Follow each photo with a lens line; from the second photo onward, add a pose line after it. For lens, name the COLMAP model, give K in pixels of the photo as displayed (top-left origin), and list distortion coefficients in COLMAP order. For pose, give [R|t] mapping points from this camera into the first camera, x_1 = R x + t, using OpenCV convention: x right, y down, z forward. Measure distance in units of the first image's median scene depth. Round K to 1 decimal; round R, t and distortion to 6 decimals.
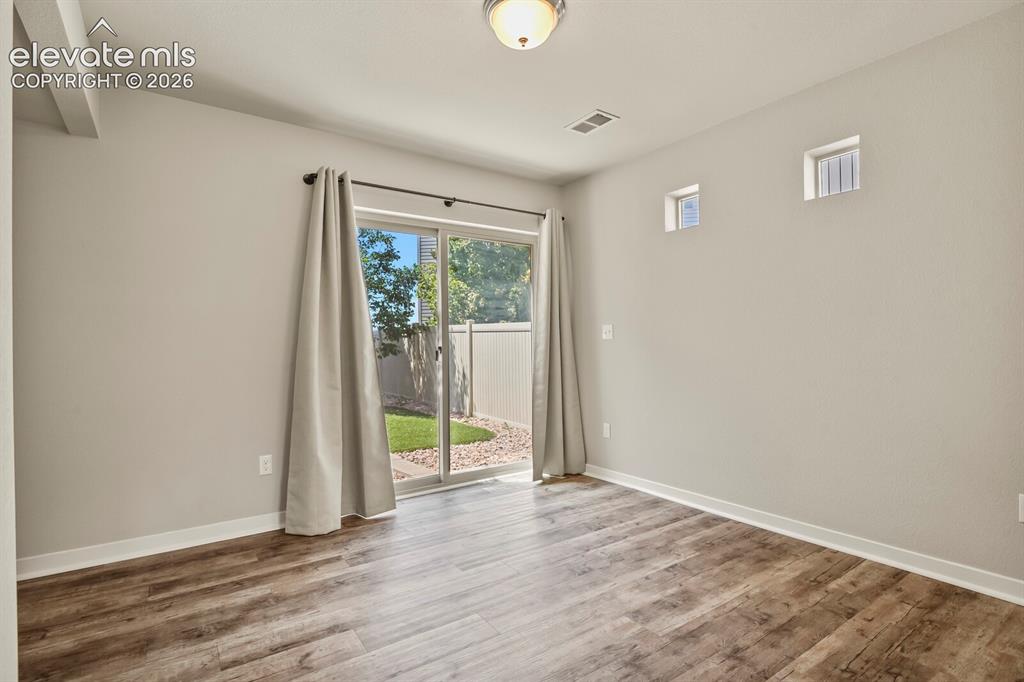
lens RADIAL K [[493.9, 0, 510.9], [0, 493.9, 342.0], [0, 0, 1]] dist [0.000522, -0.003092]
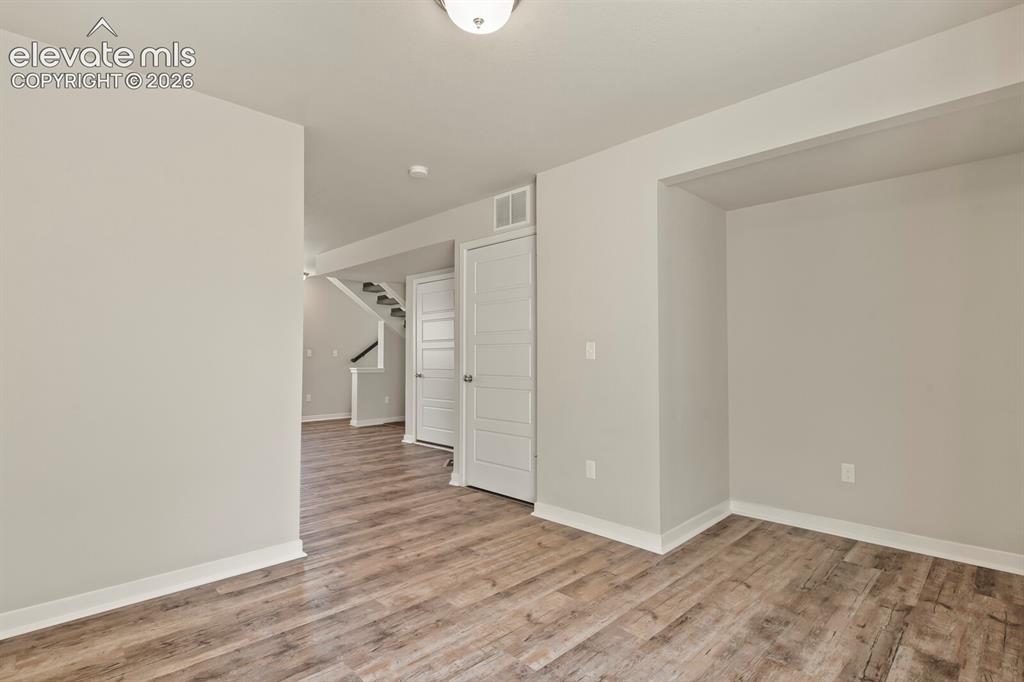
lens RADIAL K [[493.9, 0, 512.1], [0, 493.9, 344.0], [0, 0, 1]] dist [0.000522, -0.003092]
pose [[-0.984512, 0.007330, -0.175163, 0.132349], [0.012260, 0.999558, -0.027079, -0.011196], [0.174887, -0.028807, -0.984167, 1.985283]]
